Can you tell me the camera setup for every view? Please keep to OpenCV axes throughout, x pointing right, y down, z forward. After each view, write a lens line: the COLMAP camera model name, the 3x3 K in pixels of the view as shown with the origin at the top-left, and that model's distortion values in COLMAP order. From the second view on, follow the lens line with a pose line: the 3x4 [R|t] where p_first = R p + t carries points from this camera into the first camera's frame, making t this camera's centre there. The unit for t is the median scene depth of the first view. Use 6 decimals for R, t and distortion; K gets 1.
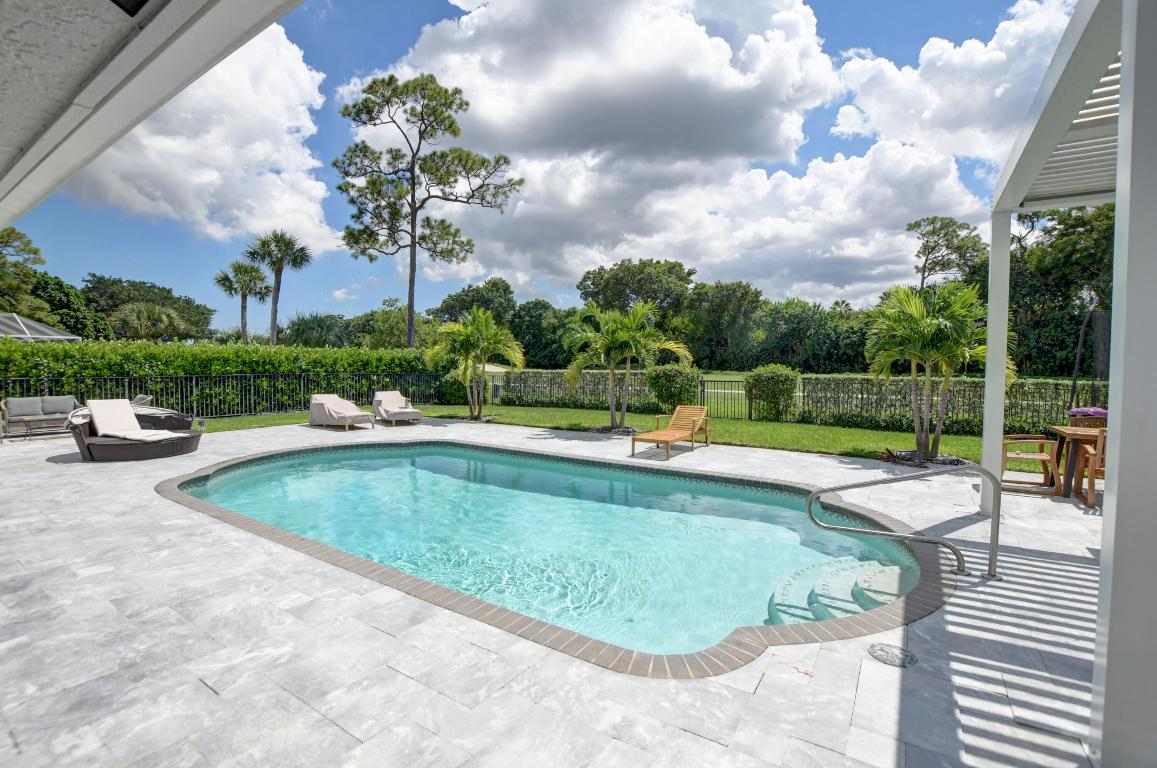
lens RADIAL K [[512.0, 0, 578.5], [0, 512.0, 384.0], [0, 0, 1]] dist [-0.039513, 0.006365]
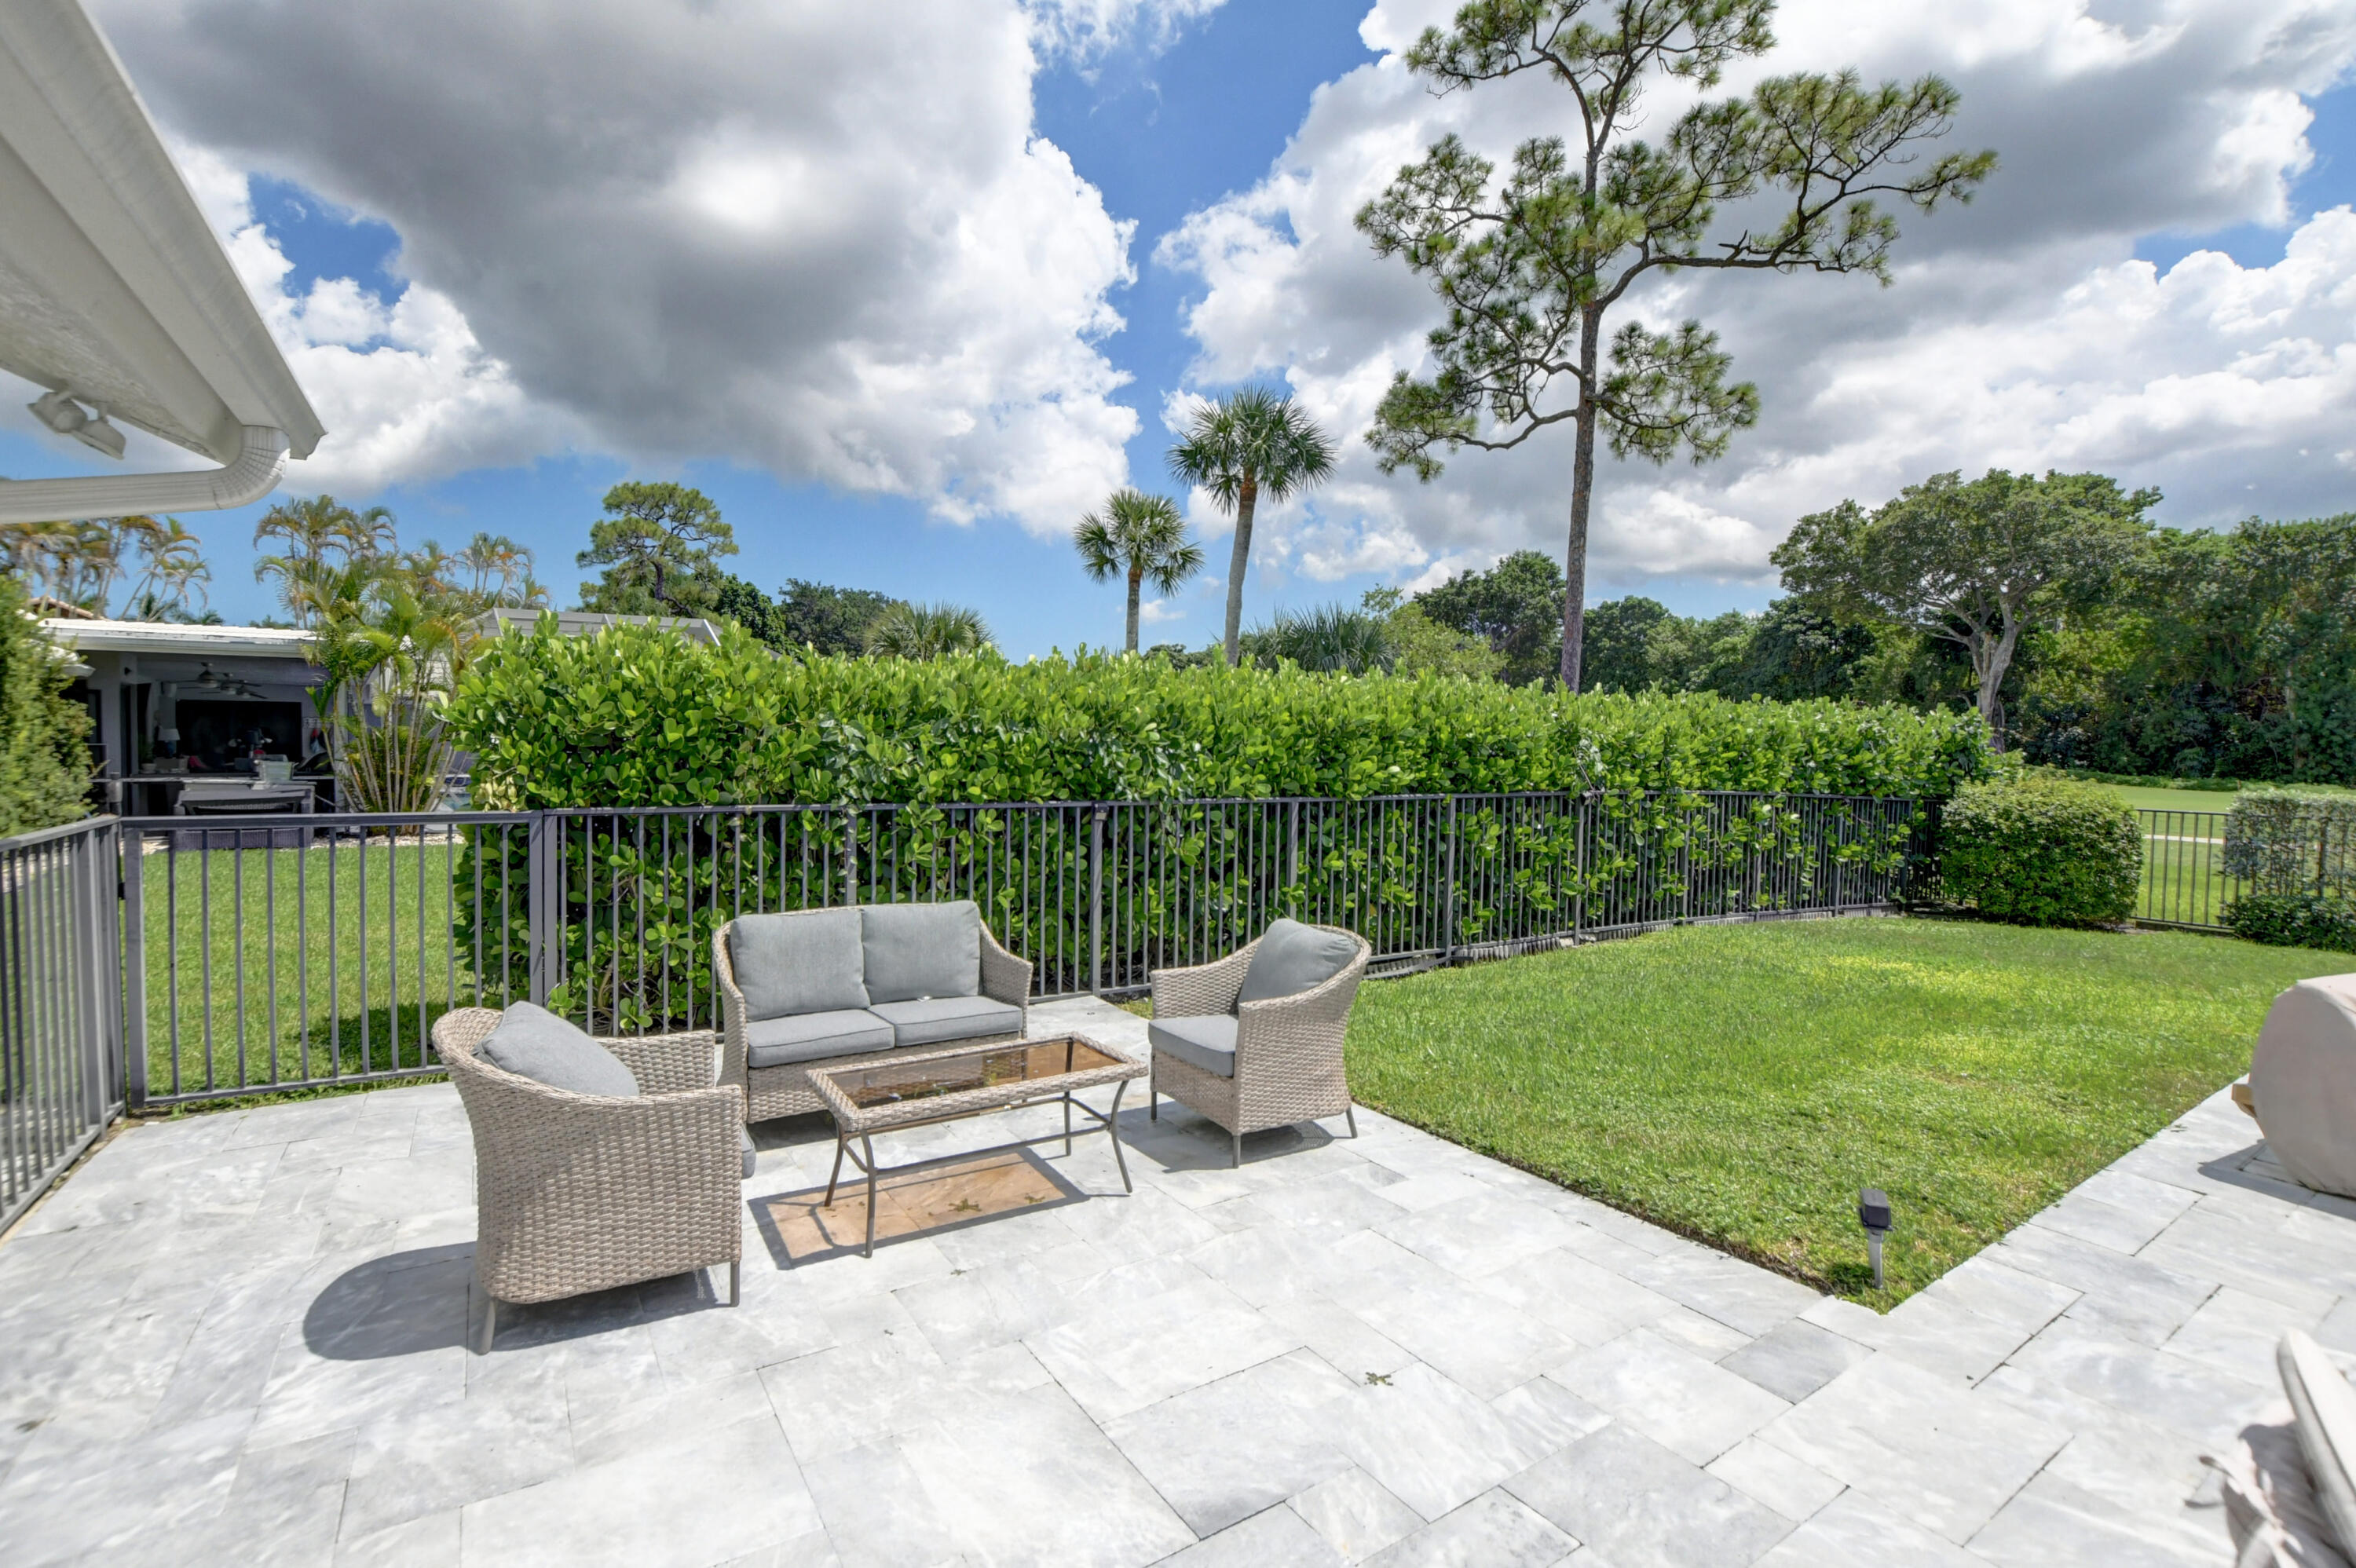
lens RADIAL K [[1030.7, 0, 1170.1], [0, 1030.7, 784.7], [0, 0, 1]] dist [-0.027787, 0.000304]
pose [[0.916048, 0.032556, -0.399746, -0.297327], [-0.032632, 0.999446, 0.006618, -0.011892], [0.399739, 0.006982, 0.916602, 0.244243]]
